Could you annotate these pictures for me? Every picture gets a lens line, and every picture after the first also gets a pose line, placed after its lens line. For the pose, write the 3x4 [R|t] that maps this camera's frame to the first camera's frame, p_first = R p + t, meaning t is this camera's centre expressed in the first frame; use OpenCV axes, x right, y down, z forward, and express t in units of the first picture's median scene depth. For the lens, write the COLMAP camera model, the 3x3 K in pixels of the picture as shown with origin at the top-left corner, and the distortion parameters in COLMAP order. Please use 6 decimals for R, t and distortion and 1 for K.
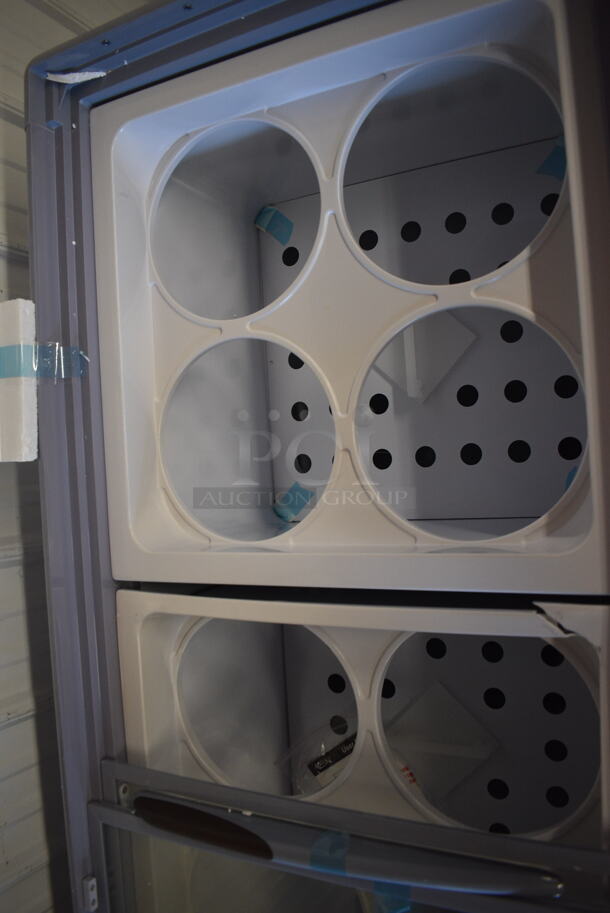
lens RADIAL K [[700.8, 0, 305.0], [0, 700.8, 456.5], [0, 0, 1]] dist [-0.092396, -0.001066]
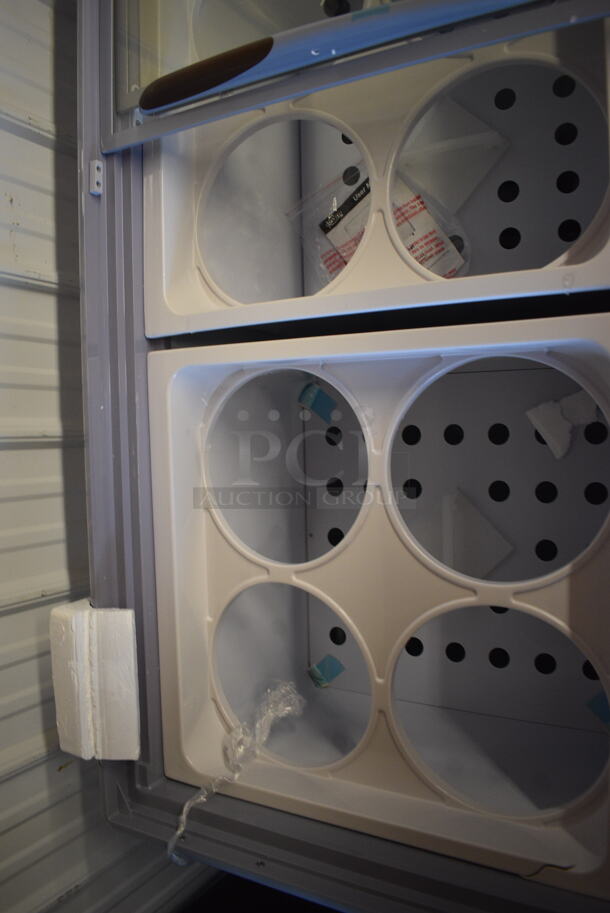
lens RADIAL K [[700.8, 0, 305.0], [0, 700.8, 456.5], [0, 0, 1]] dist [-0.092396, -0.001066]
pose [[0.997748, 0.034925, -0.057261, 0.052589], [-0.032065, 0.998228, 0.050126, 0.736059], [0.058910, -0.048177, 0.997100, -0.022289]]
